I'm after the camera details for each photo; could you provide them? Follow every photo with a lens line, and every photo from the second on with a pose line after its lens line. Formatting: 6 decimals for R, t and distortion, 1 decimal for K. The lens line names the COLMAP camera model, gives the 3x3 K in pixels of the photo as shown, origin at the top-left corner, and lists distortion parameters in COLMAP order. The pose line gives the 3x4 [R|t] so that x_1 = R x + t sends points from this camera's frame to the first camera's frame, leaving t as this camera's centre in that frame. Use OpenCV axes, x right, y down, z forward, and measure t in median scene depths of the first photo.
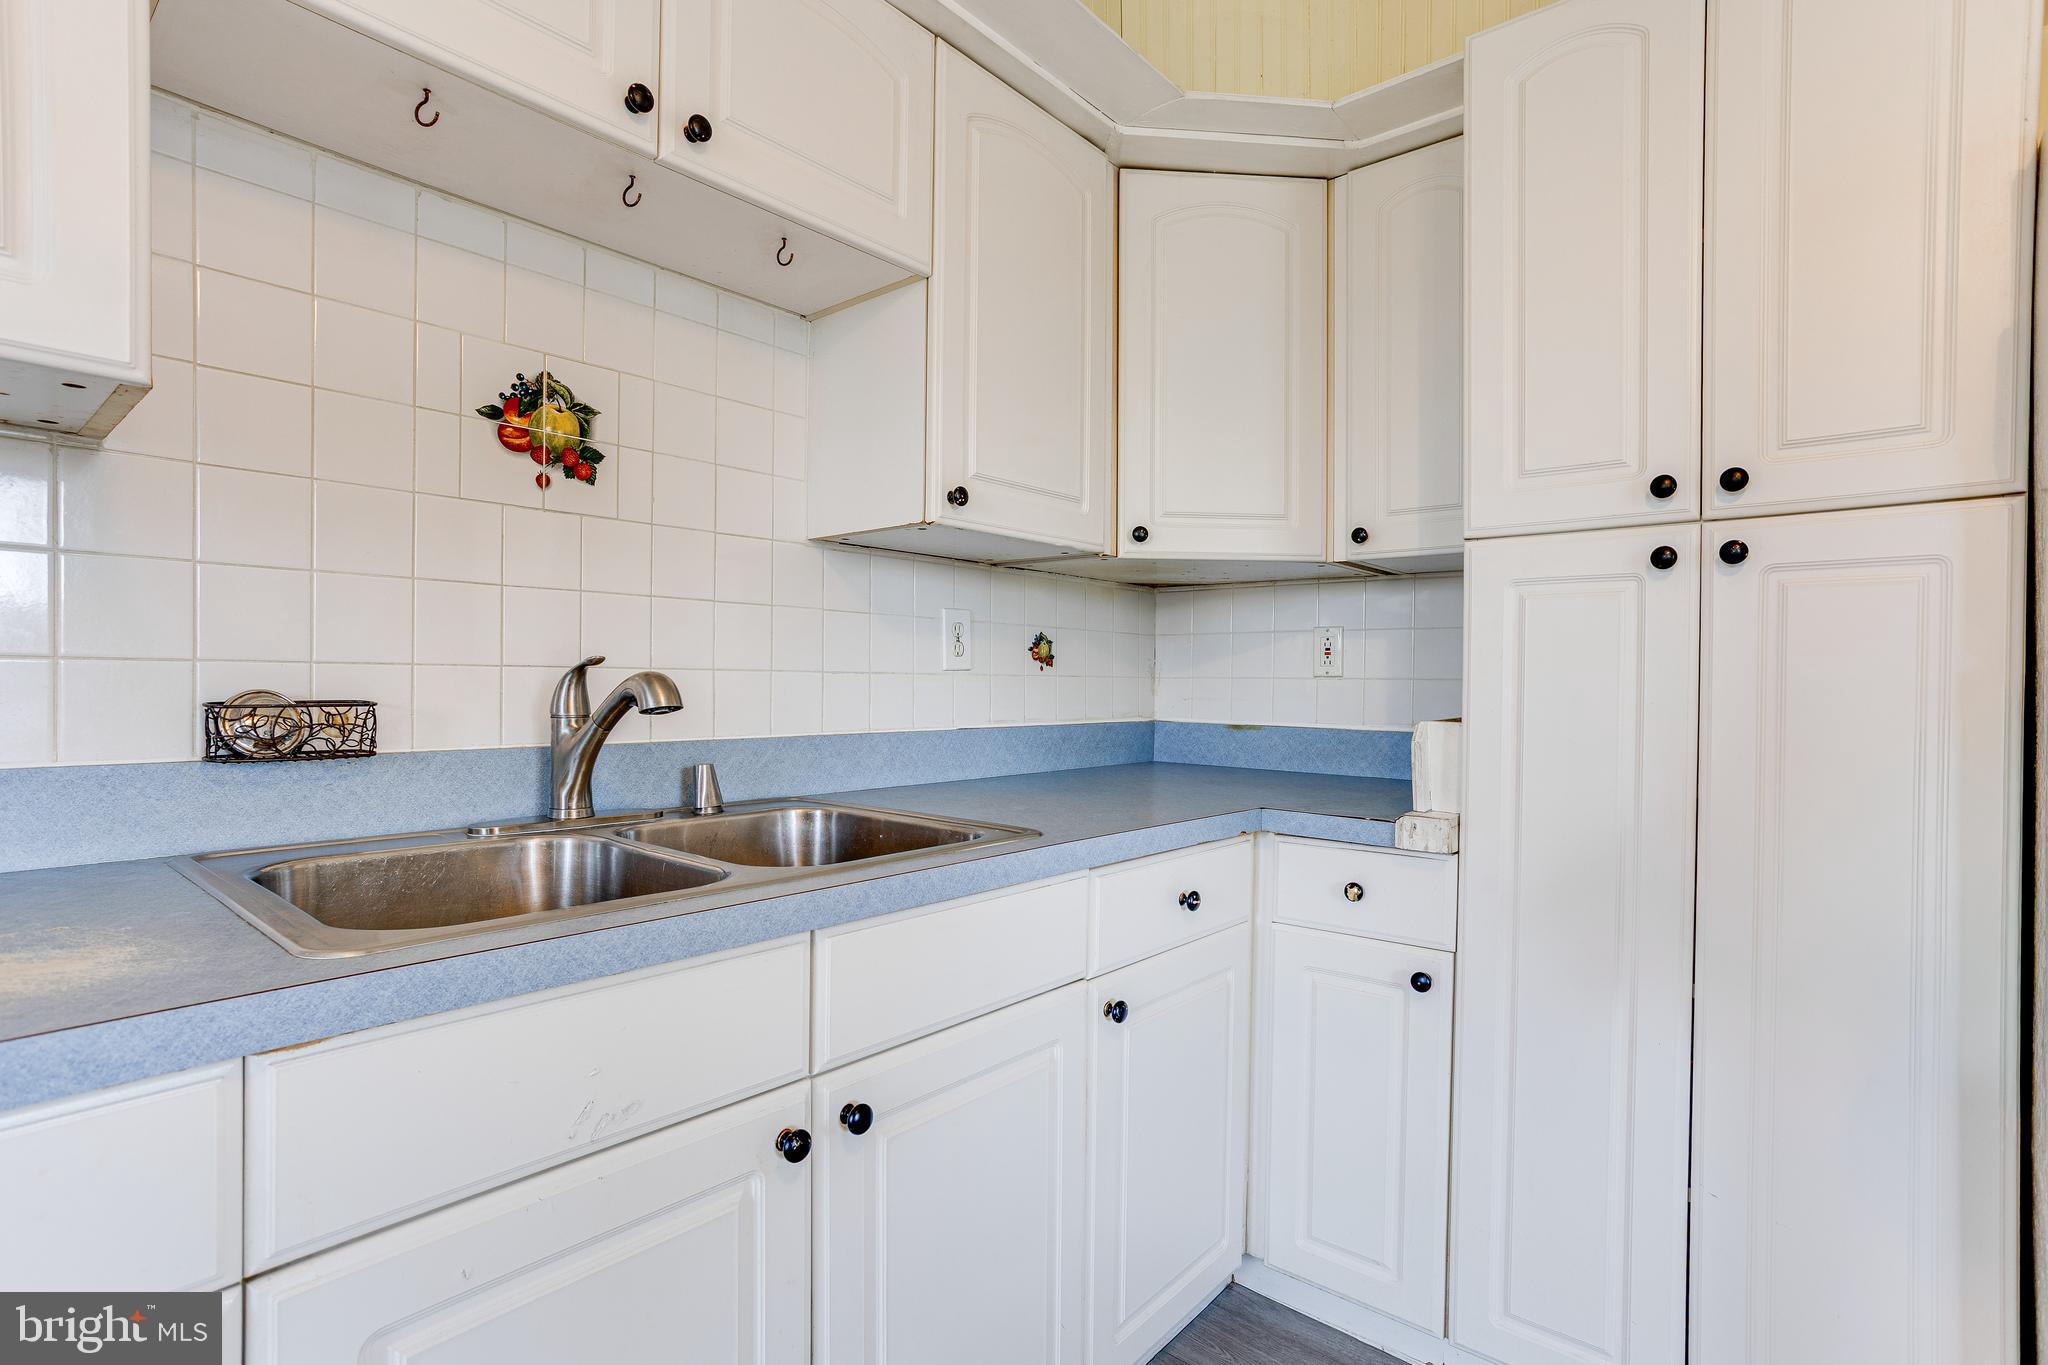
lens RADIAL K [[990.3, 0, 1035.2], [0, 990.3, 696.2], [0, 0, 1]] dist [-0.039536, 0.018268]
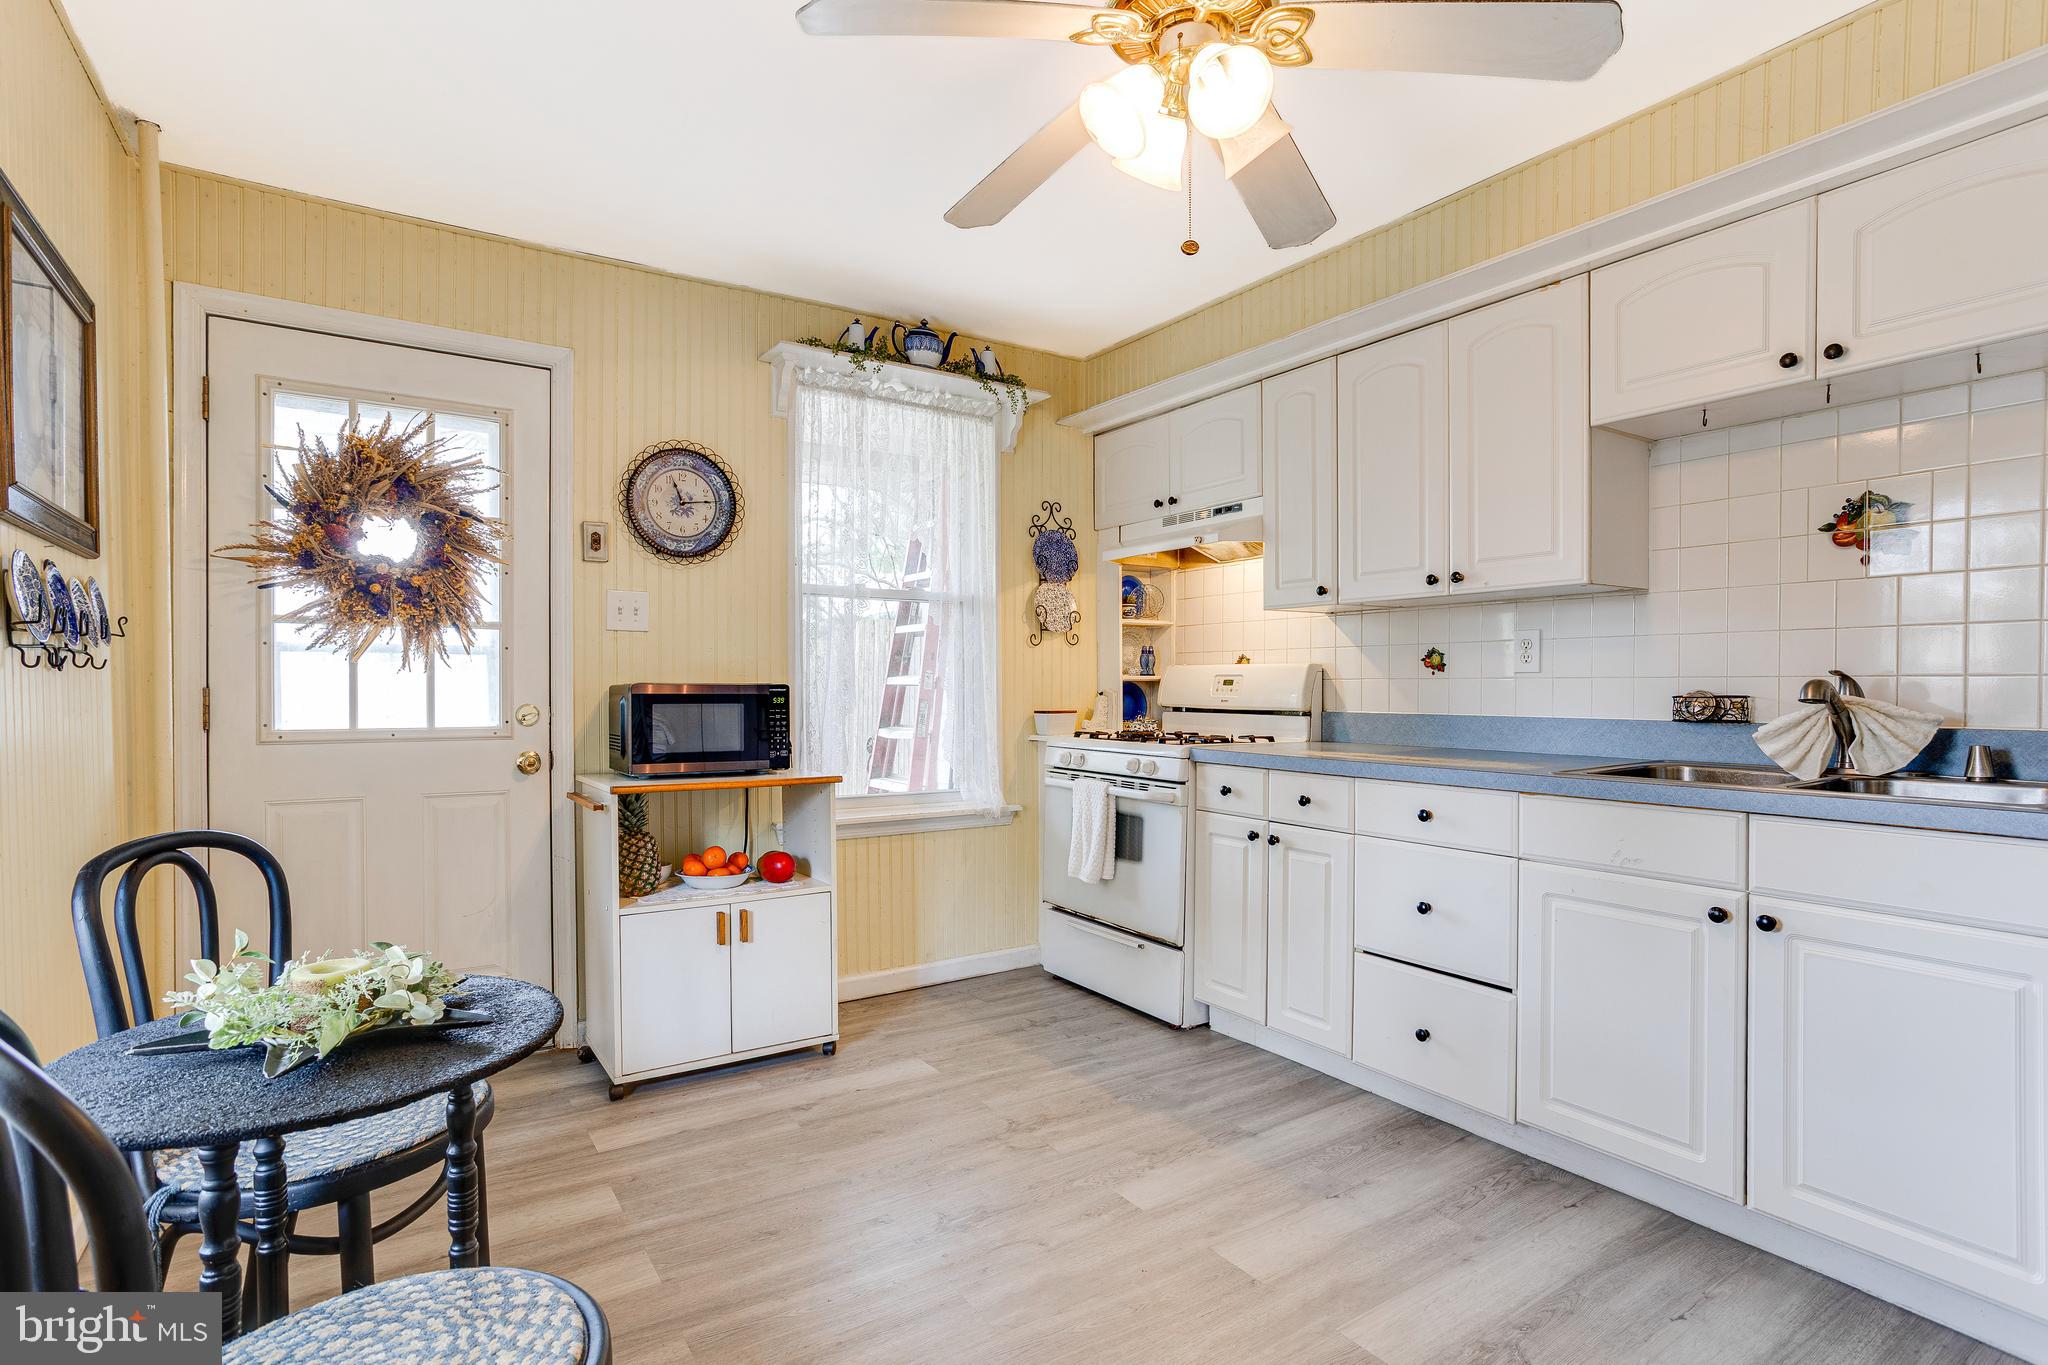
lens RADIAL K [[990.3, 0, 1031.5], [0, 990.3, 695.4], [0, 0, 1]] dist [-0.039536, 0.018268]
pose [[-0.270909, 0.004066, -0.962596, 1.617667], [-0.010778, 0.999916, 0.007257, 0.005483], [0.962545, 0.012340, -0.270842, 0.139415]]
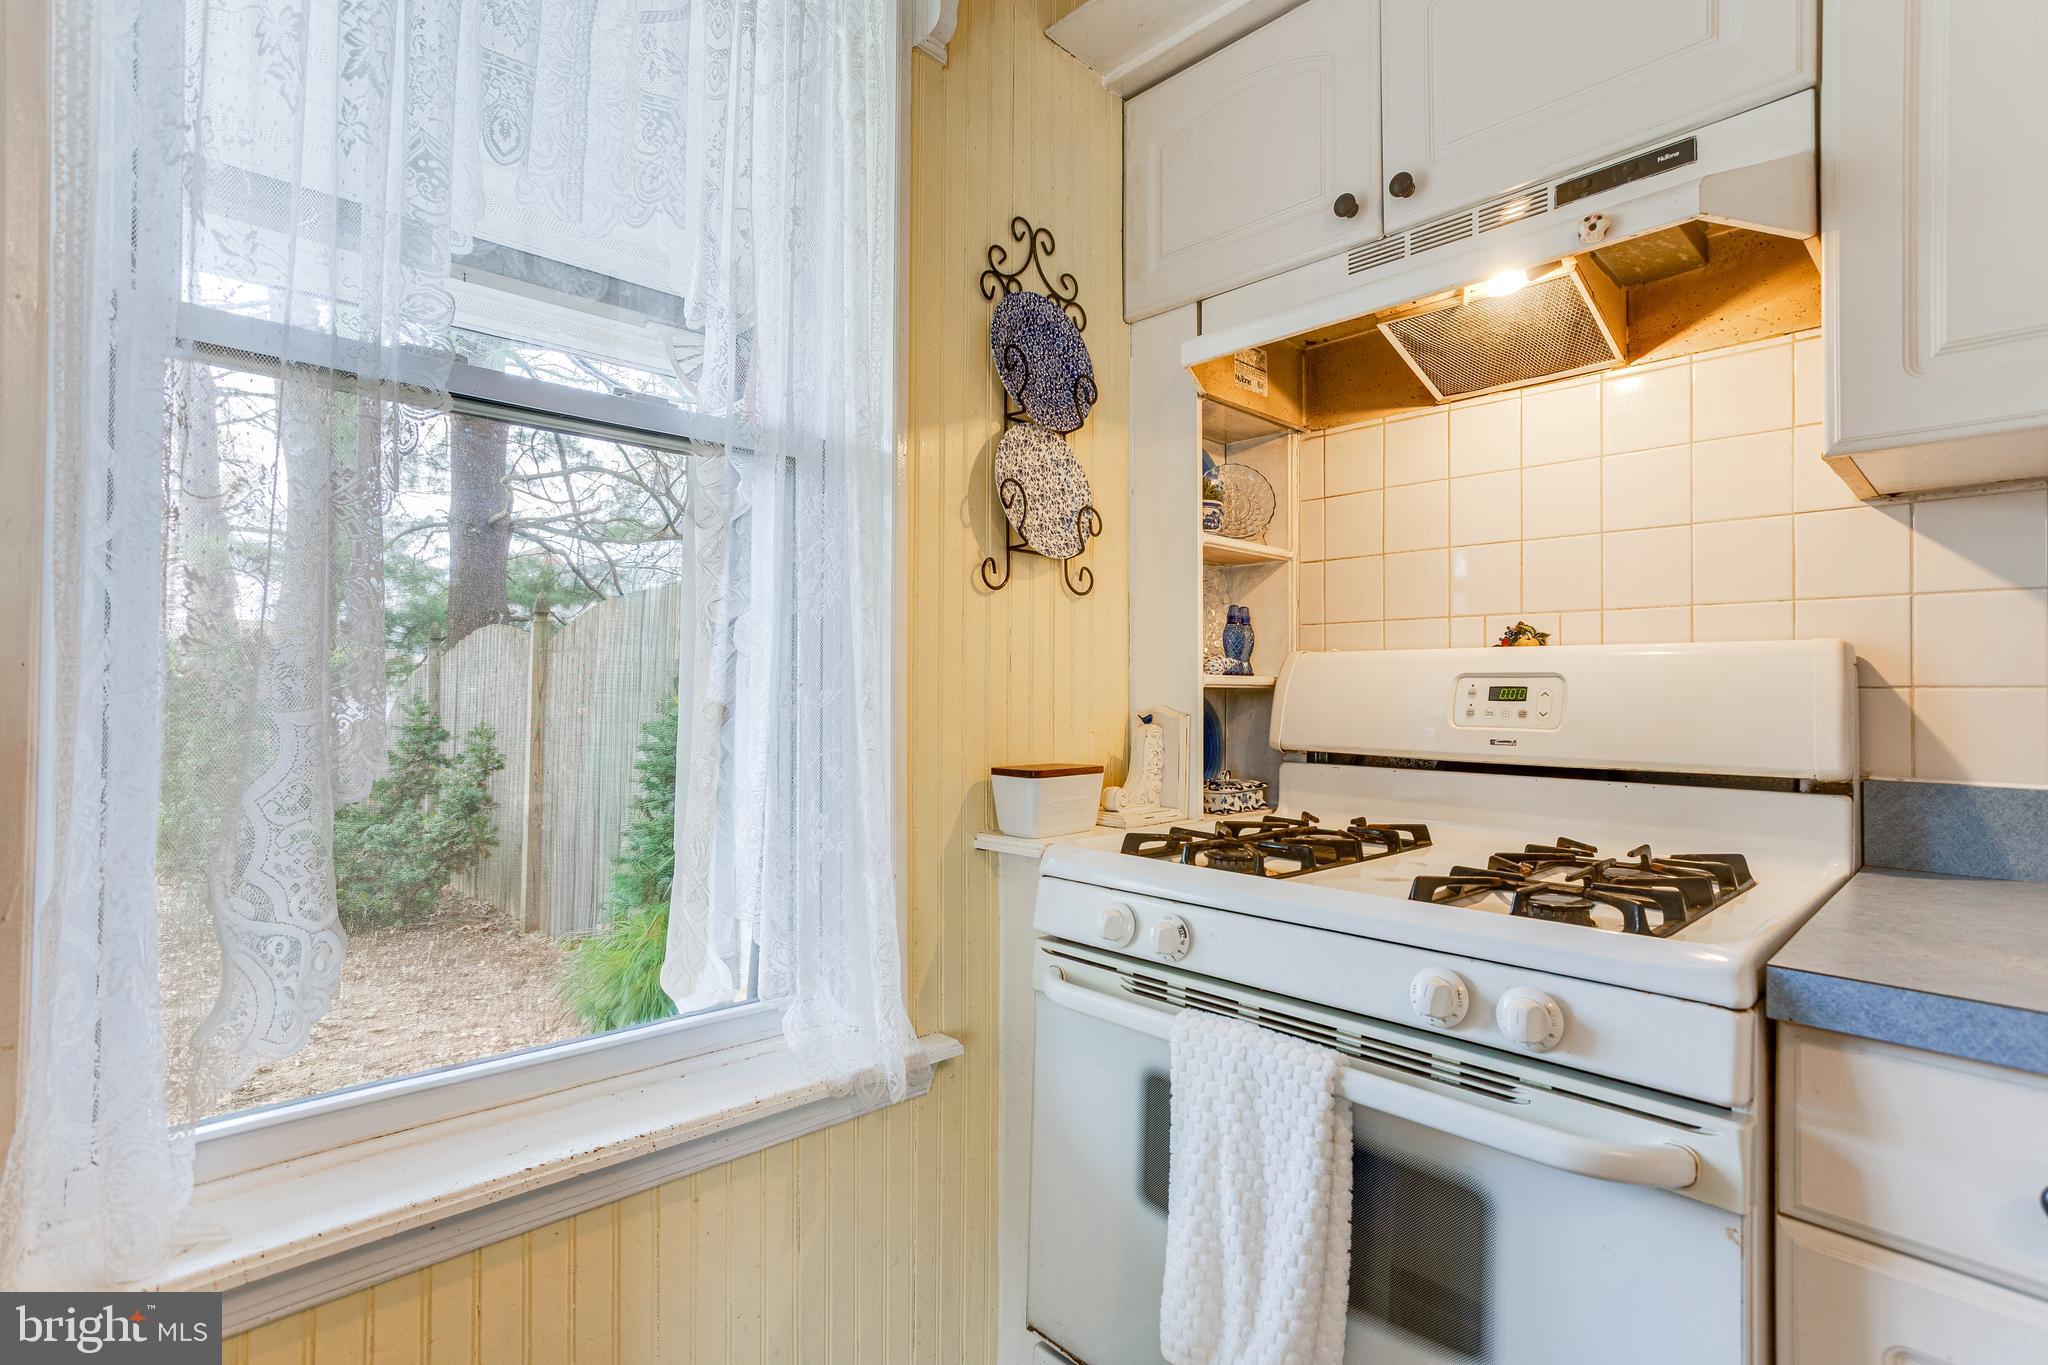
lens RADIAL K [[990.3, 0, 1014.9], [0, 990.3, 680.6], [0, 0, 1]] dist [-0.039536, 0.018268]
pose [[-0.115032, -0.019334, -0.993174, -0.317479], [-0.018307, 0.999682, -0.017340, -0.003965], [0.993193, 0.016187, -0.115350, -0.561937]]
